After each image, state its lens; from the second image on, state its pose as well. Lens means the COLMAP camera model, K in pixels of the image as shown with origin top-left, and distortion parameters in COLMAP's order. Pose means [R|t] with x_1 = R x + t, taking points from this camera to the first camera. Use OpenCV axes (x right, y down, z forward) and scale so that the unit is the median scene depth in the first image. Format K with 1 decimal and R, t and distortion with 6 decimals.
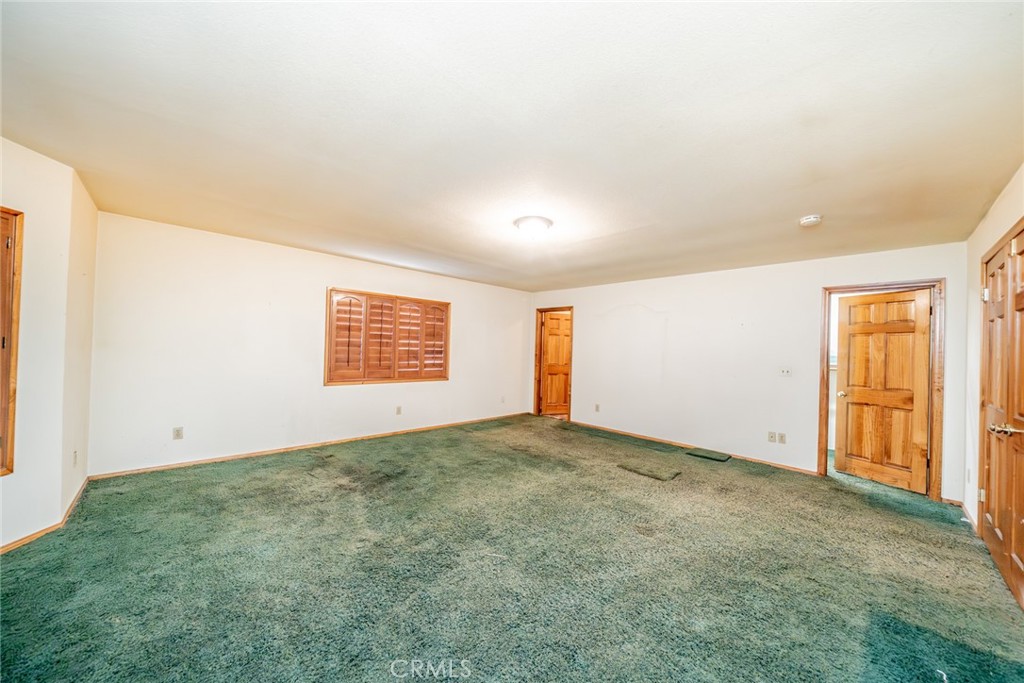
lens RADIAL K [[357.2, 0, 518.0], [0, 357.2, 345.7], [0, 0, 1]] dist [-0.007494, -0.000122]
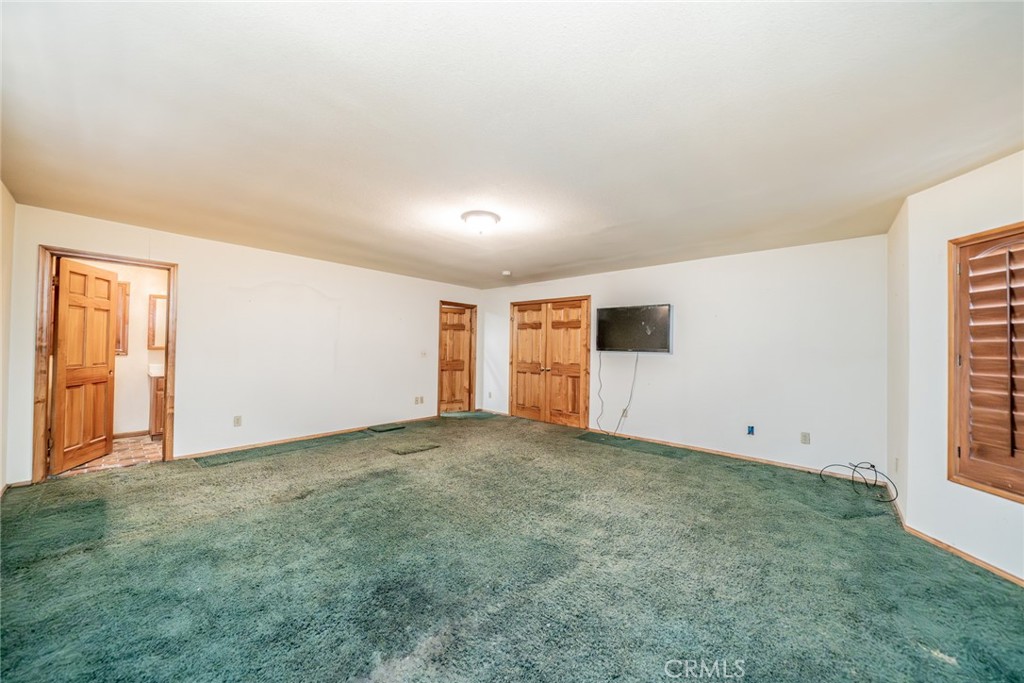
lens RADIAL K [[356.5, 0, 515.1], [0, 356.5, 342.2], [0, 0, 1]] dist [-0.007025, -0.000030]
pose [[-0.080462, -0.018258, 0.996590, -0.641960], [-0.028805, 0.999457, 0.015985, -0.008928], [-0.996341, -0.027421, -0.080944, 0.646671]]
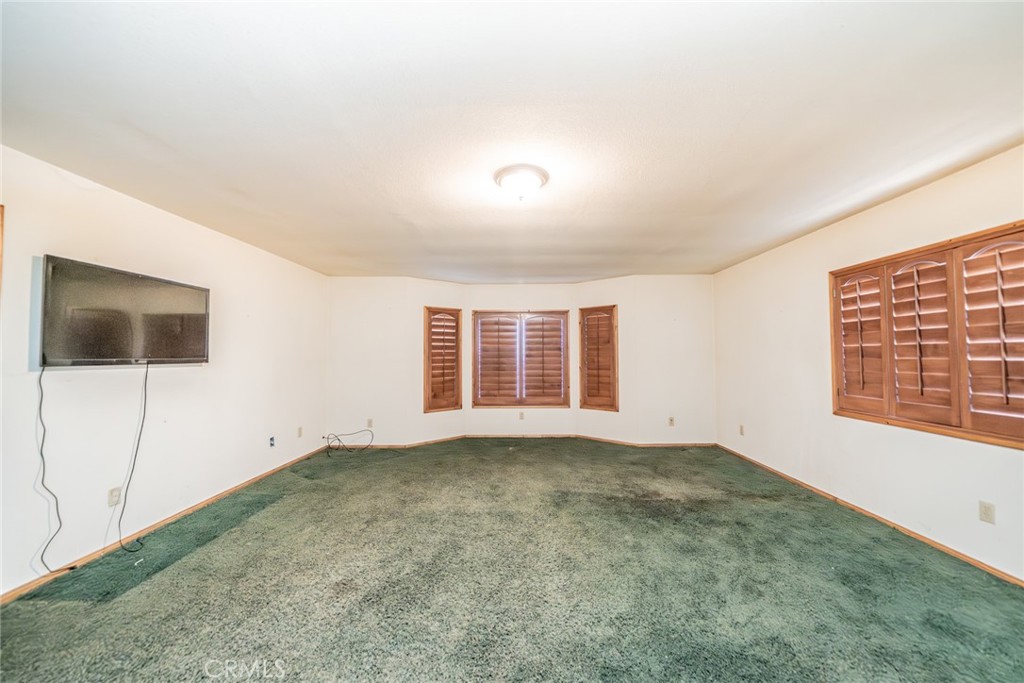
lens RADIAL K [[357.2, 0, 518.0], [0, 357.2, 345.7], [0, 0, 1]] dist [-0.007494, -0.000122]
pose [[-0.702031, -0.044323, -0.710766, 0.359617], [-0.007742, 0.998477, -0.054617, 0.020830], [0.712104, -0.032840, -0.701305, 0.985860]]
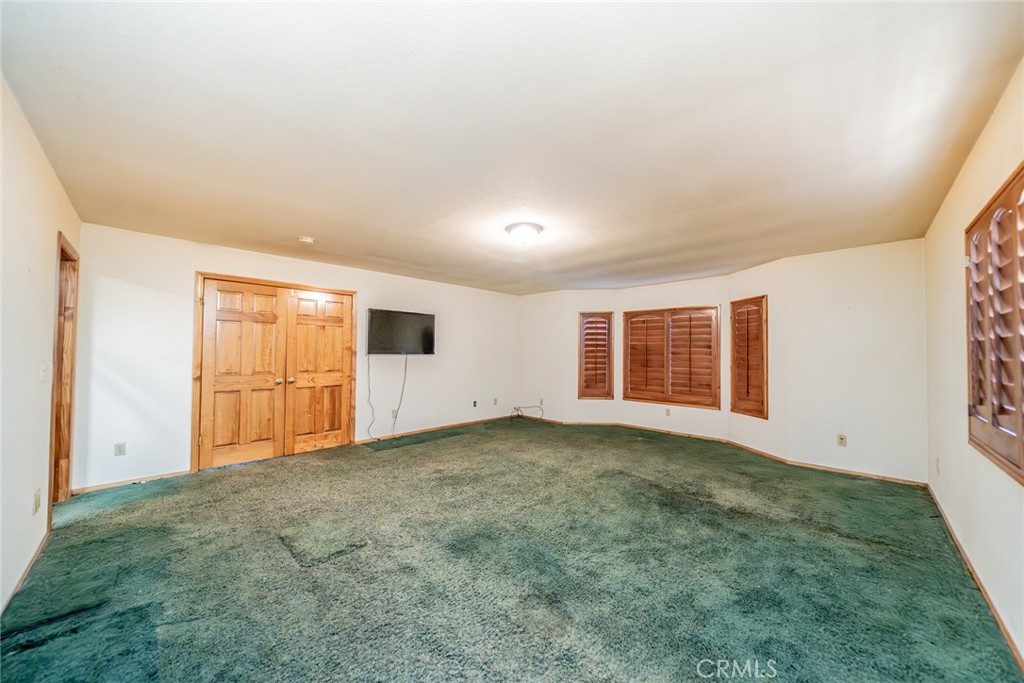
lens RADIAL K [[357.2, 0, 518.0], [0, 357.2, 345.7], [0, 0, 1]] dist [-0.007494, -0.000122]
pose [[-0.998883, -0.037998, -0.028085, 0.051027], [-0.037038, 0.998737, -0.033955, 0.023031], [0.029339, -0.032877, -0.999029, 1.347645]]
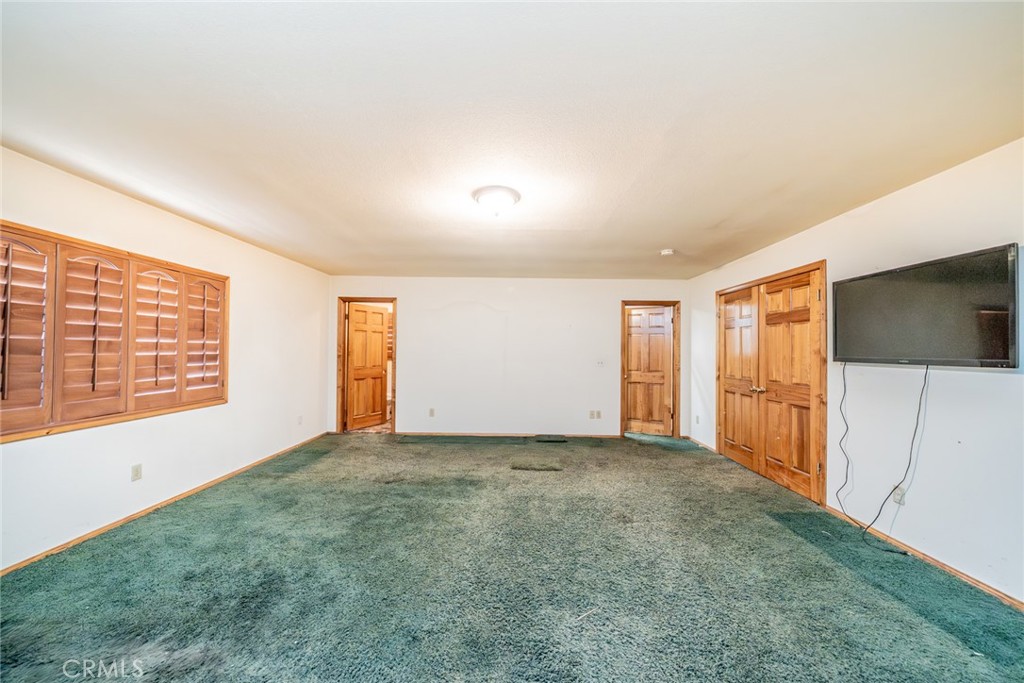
lens RADIAL K [[357.2, 0, 518.0], [0, 357.2, 345.7], [0, 0, 1]] dist [-0.007494, -0.000122]
pose [[0.700171, -0.014020, 0.713837, -0.337580], [0.004896, 0.999878, 0.014836, -0.009766], [-0.713958, -0.006893, 0.700154, 0.261424]]
